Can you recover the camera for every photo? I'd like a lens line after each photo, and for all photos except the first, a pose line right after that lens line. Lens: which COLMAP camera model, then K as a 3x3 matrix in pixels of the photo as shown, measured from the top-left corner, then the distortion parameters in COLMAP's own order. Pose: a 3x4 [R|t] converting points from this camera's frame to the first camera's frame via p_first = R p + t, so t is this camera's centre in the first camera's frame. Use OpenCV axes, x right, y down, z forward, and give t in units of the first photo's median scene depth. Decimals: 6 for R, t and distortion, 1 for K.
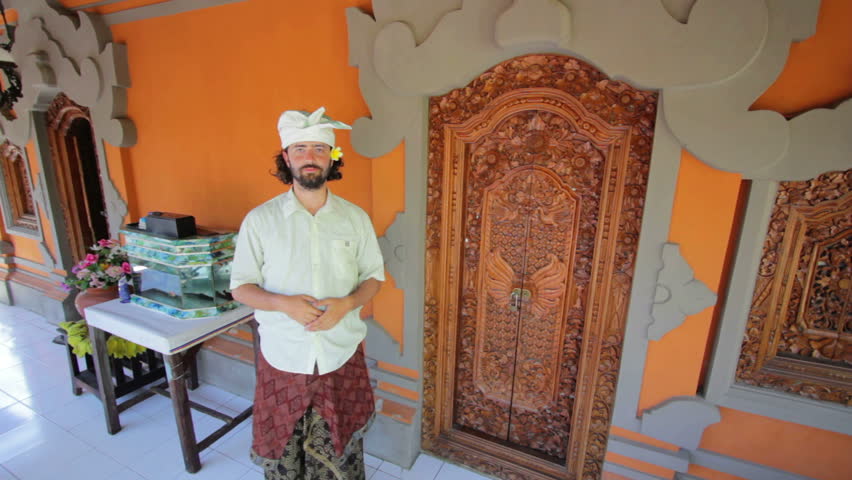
lens RADIAL K [[410.1, 0, 426.0], [0, 410.1, 240.0], [0, 0, 1]] dist [-0.012645, -0.000294]
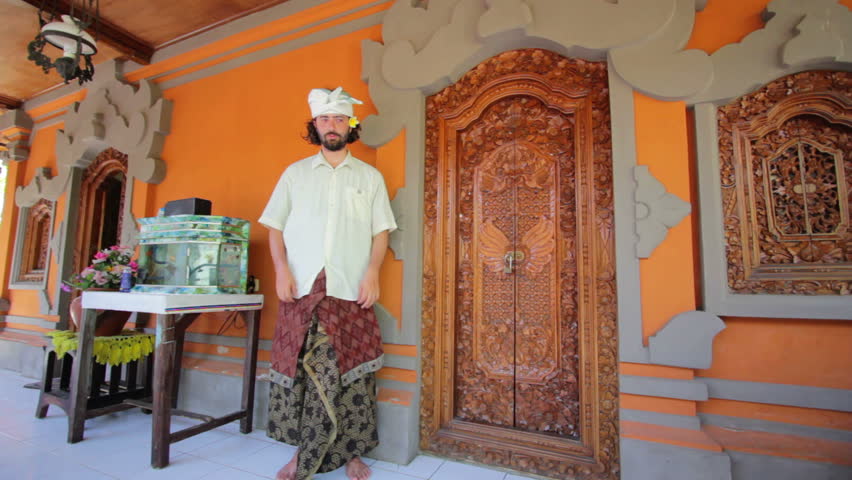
lens RADIAL K [[395.1, 0, 424.1], [0, 395.1, 249.8], [0, 0, 1]] dist [-0.014349, 0.000414]
pose [[0.999725, -0.001111, 0.023408, -0.023941], [0.009055, 0.939610, -0.342128, 0.452221], [-0.021614, 0.342246, 0.939362, 0.043397]]
